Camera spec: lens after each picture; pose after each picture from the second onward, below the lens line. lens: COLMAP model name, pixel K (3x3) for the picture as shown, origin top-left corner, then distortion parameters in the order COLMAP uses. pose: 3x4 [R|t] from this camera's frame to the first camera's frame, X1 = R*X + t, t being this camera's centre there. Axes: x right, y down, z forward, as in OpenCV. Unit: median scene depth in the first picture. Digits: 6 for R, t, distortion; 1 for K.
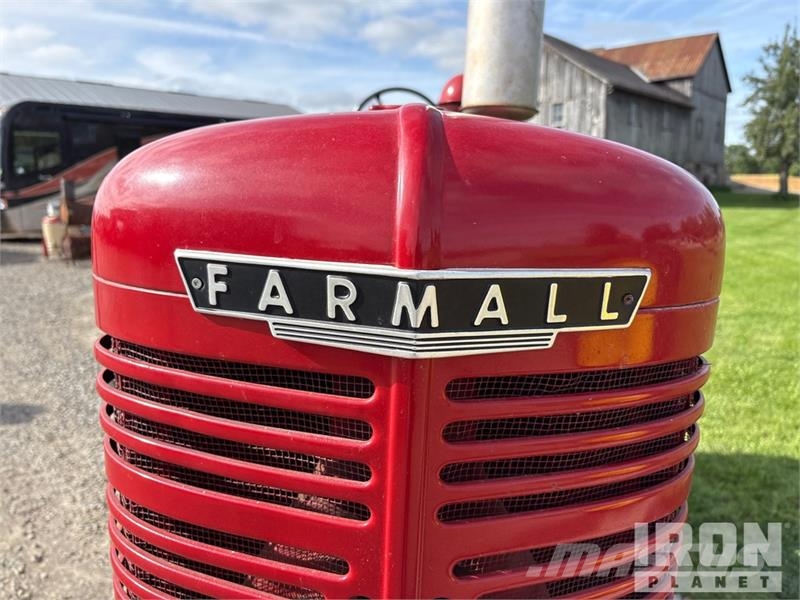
lens RADIAL K [[609.4, 0, 414.6], [0, 609.4, 281.6], [0, 0, 1]] dist [0.044411, -0.045323]
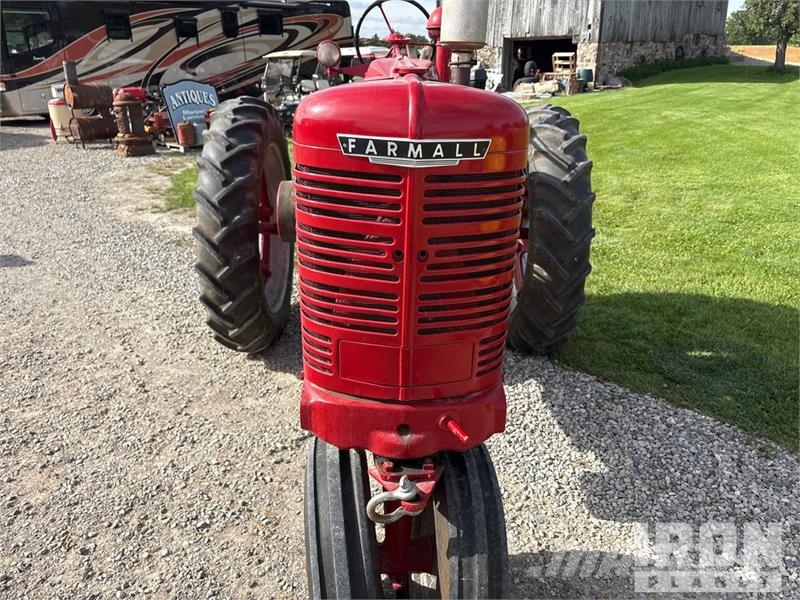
lens RADIAL K [[609.4, 0, 402.5], [0, 609.4, 295.8], [0, 0, 1]] dist [0.044411, -0.045323]
pose [[0.999922, -0.007810, -0.009790, -0.035372], [0.009710, 0.977183, 0.212179, 0.090209], [0.007910, -0.212258, 0.977182, -2.108223]]
